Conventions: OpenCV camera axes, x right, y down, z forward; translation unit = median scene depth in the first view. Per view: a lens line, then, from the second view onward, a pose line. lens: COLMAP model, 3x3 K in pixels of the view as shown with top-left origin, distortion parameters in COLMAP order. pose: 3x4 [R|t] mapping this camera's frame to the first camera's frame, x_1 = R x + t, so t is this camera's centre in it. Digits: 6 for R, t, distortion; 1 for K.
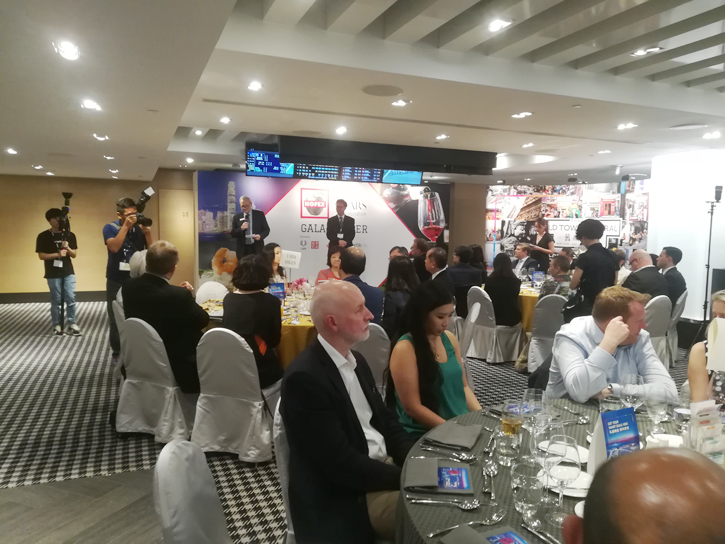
lens RADIAL K [[548.3, 0, 362.7], [0, 548.3, 272.8], [0, 0, 1]] dist [0.012604, -0.002968]
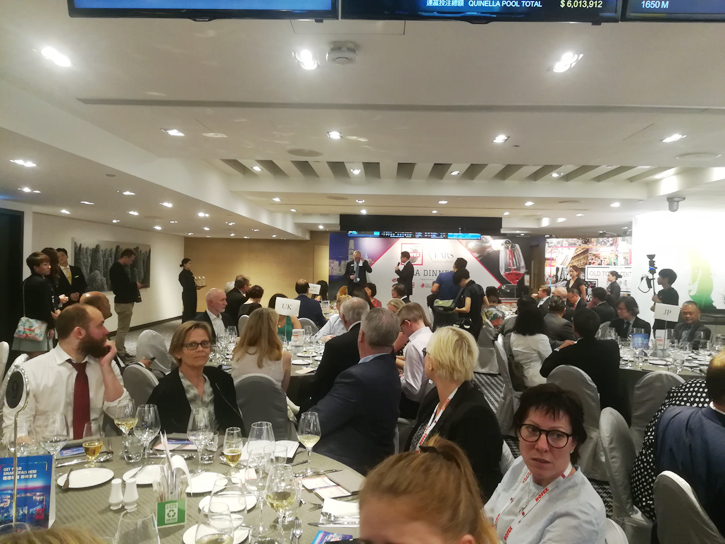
lens RADIAL K [[548.3, 0, 363.7], [0, 548.3, 270.6], [0, 0, 1]] dist [0.012604, -0.002968]
pose [[0.909916, 0.005840, -0.414752, 0.368193], [-0.040636, 0.996346, -0.075123, 0.019216], [0.412798, 0.085210, 0.906828, -0.264661]]
